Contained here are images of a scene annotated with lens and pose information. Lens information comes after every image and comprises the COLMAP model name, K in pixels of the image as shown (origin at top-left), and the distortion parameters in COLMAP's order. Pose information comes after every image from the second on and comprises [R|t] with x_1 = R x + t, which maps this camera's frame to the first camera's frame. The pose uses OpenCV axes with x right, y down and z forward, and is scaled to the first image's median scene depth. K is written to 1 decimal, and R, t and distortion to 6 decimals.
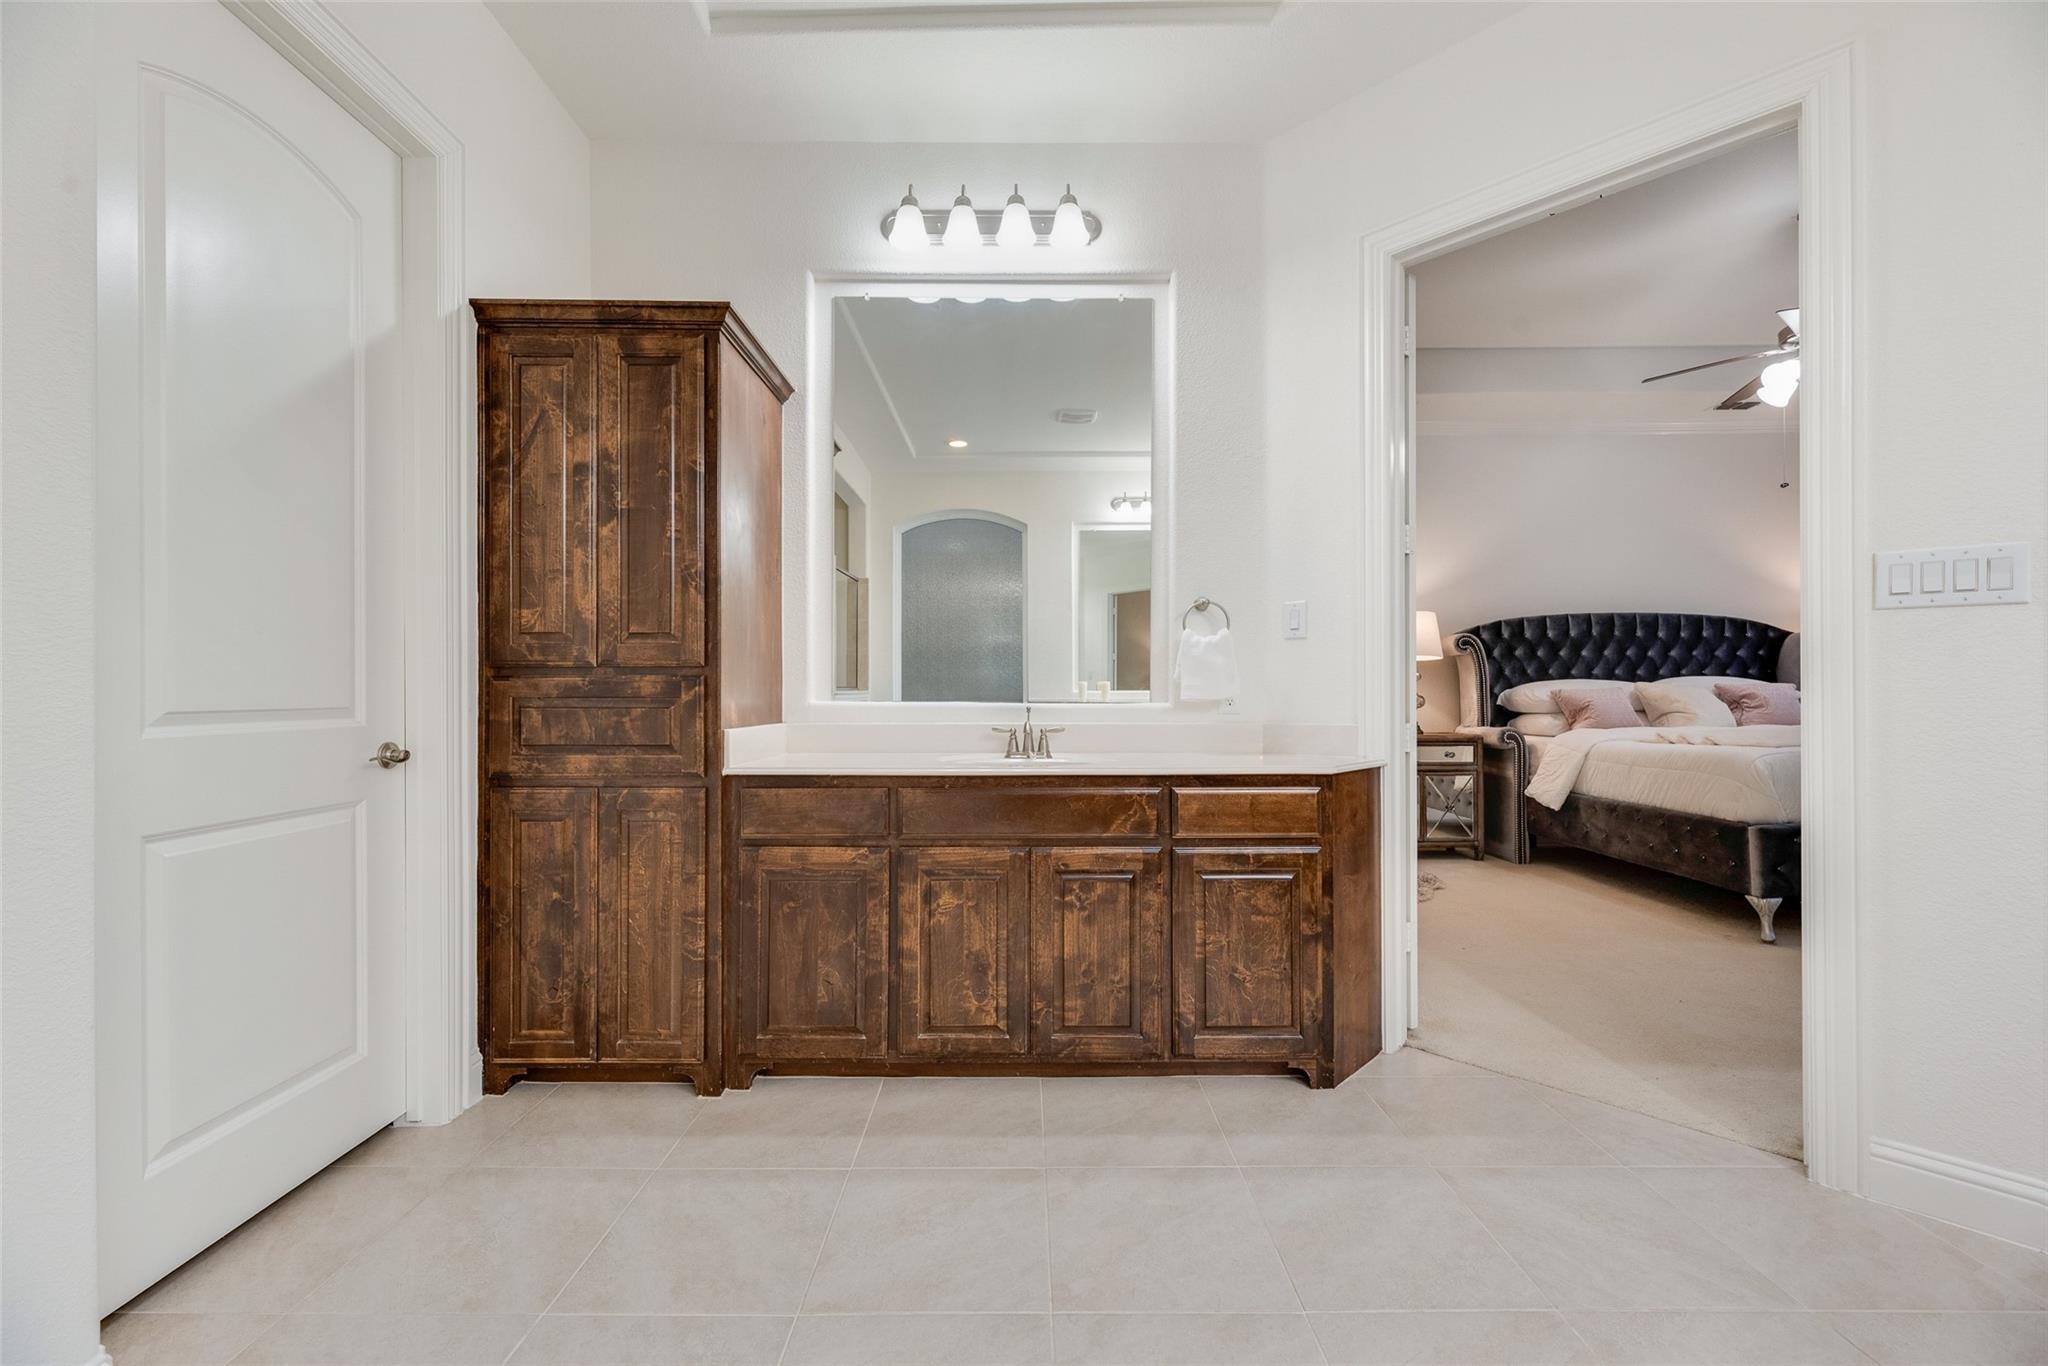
lens RADIAL K [[821.5, 0, 1026.3], [0, 821.5, 689.5], [0, 0, 1]] dist [0.001398, -0.000251]
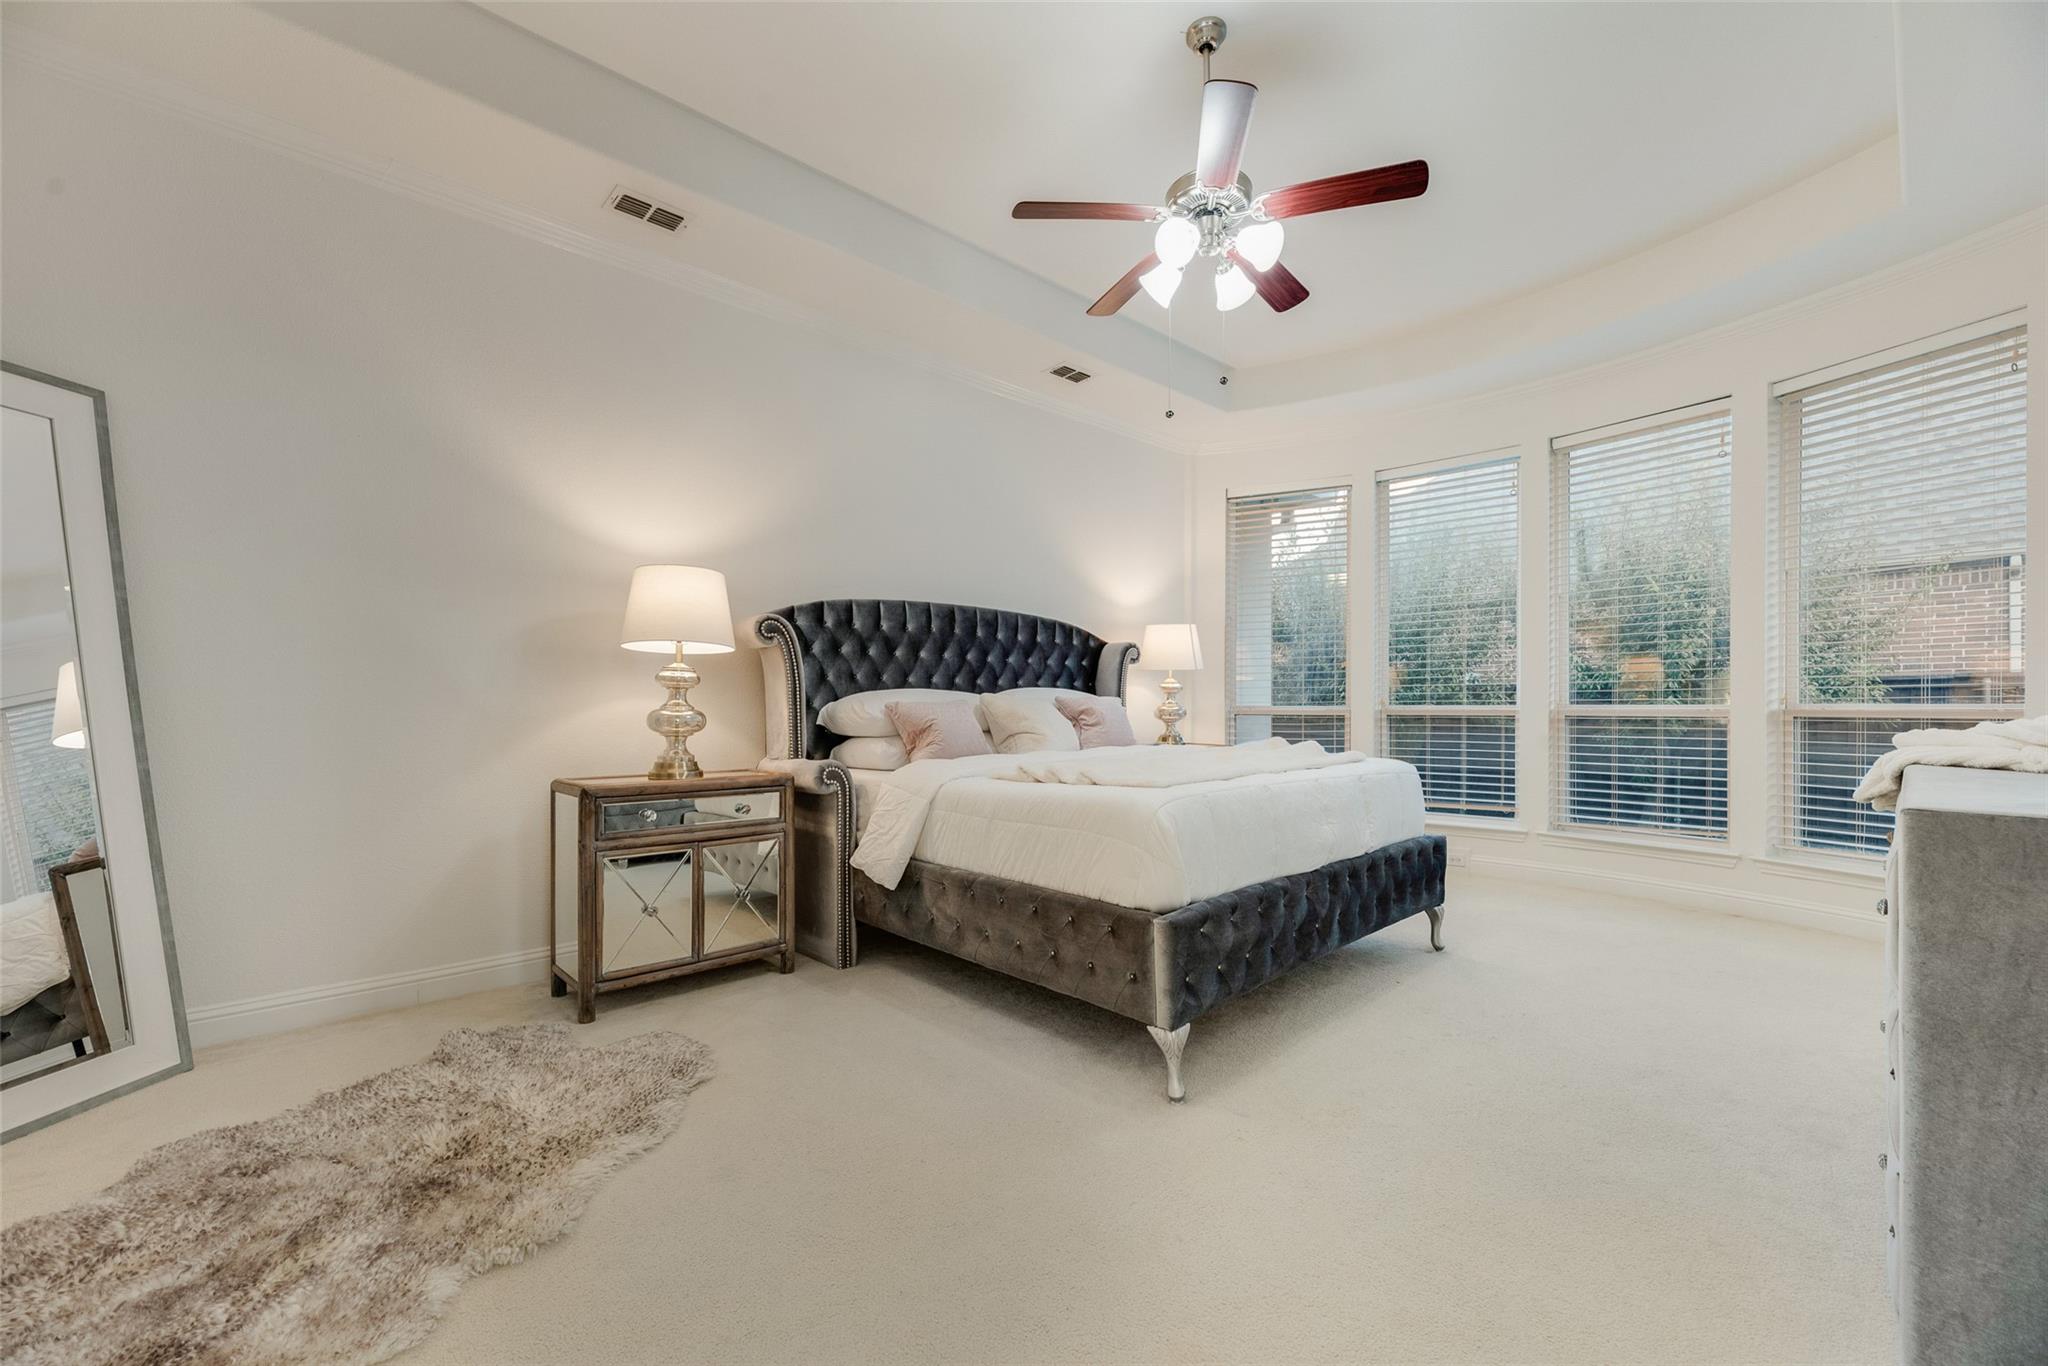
lens RADIAL K [[821.5, 0, 1026.3], [0, 821.5, 689.5], [0, 0, 1]] dist [0.001398, -0.000251]
pose [[0.735435, 0.016899, 0.677384, 0.246427], [-0.004442, 0.999788, -0.020119, 0.002284], [-0.677581, 0.011787, 0.735354, 0.394212]]
